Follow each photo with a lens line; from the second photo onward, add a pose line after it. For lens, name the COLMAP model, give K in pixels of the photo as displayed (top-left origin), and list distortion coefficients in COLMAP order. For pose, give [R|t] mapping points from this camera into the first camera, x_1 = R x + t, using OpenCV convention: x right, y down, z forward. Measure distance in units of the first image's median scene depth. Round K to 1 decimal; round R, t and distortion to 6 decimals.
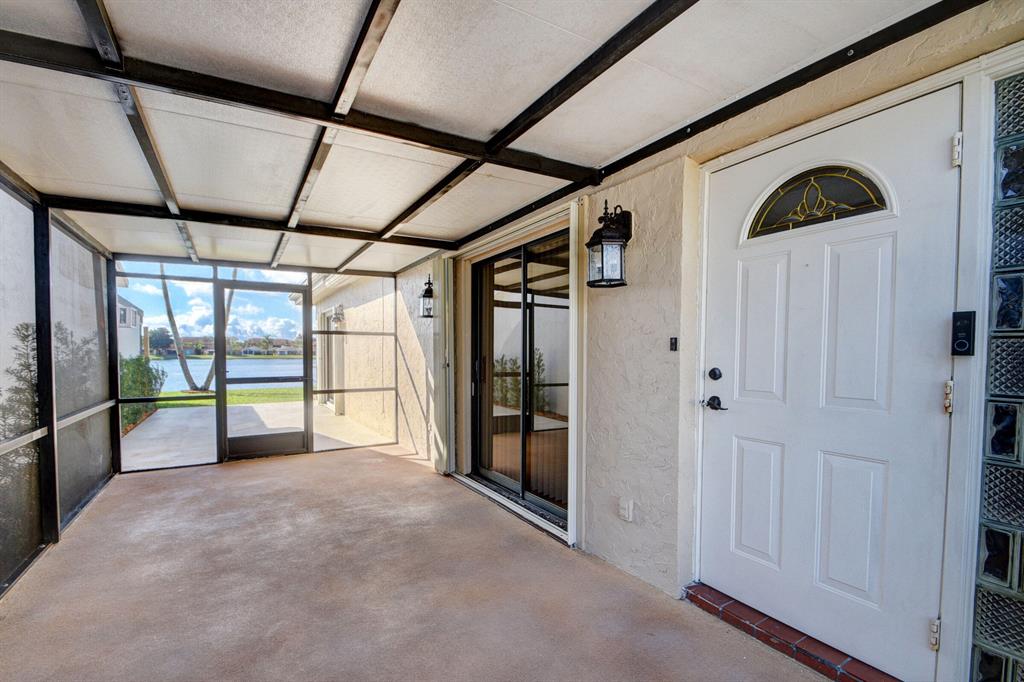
lens RADIAL K [[454.2, 0, 506.4], [0, 454.2, 367.6], [0, 0, 1]] dist [0.001086, 0.000067]
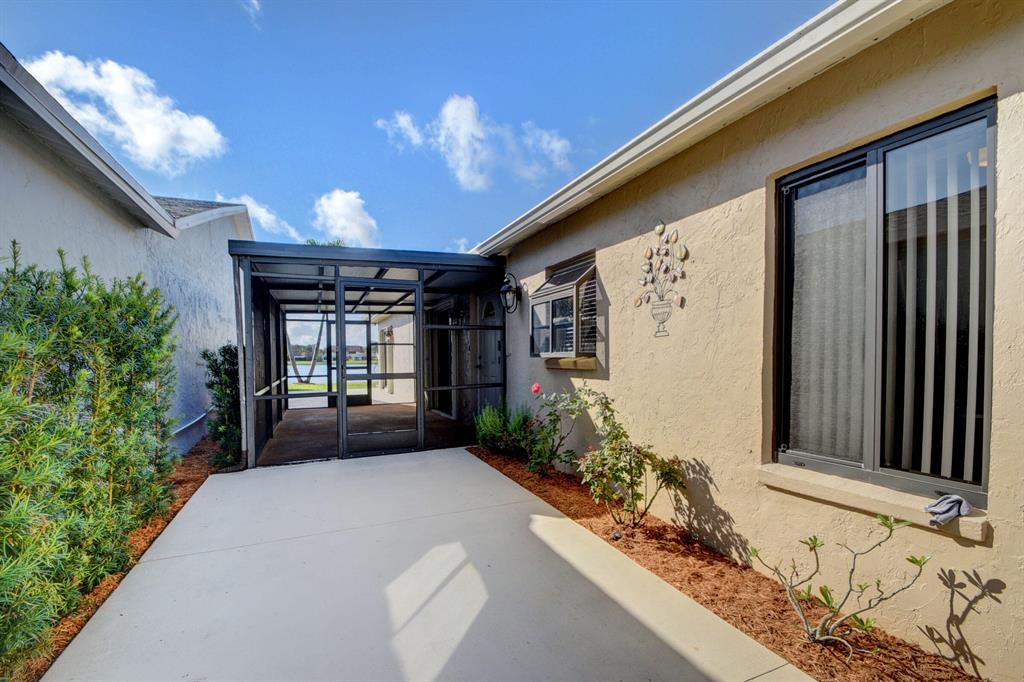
lens RADIAL K [[454.2, 0, 506.4], [0, 454.2, 367.6], [0, 0, 1]] dist [0.001086, 0.000067]
pose [[0.990919, -0.011110, -0.134001, 0.379918], [0.009195, 0.999847, -0.014905, 0.052671], [0.134146, 0.013537, 0.990869, -0.795117]]
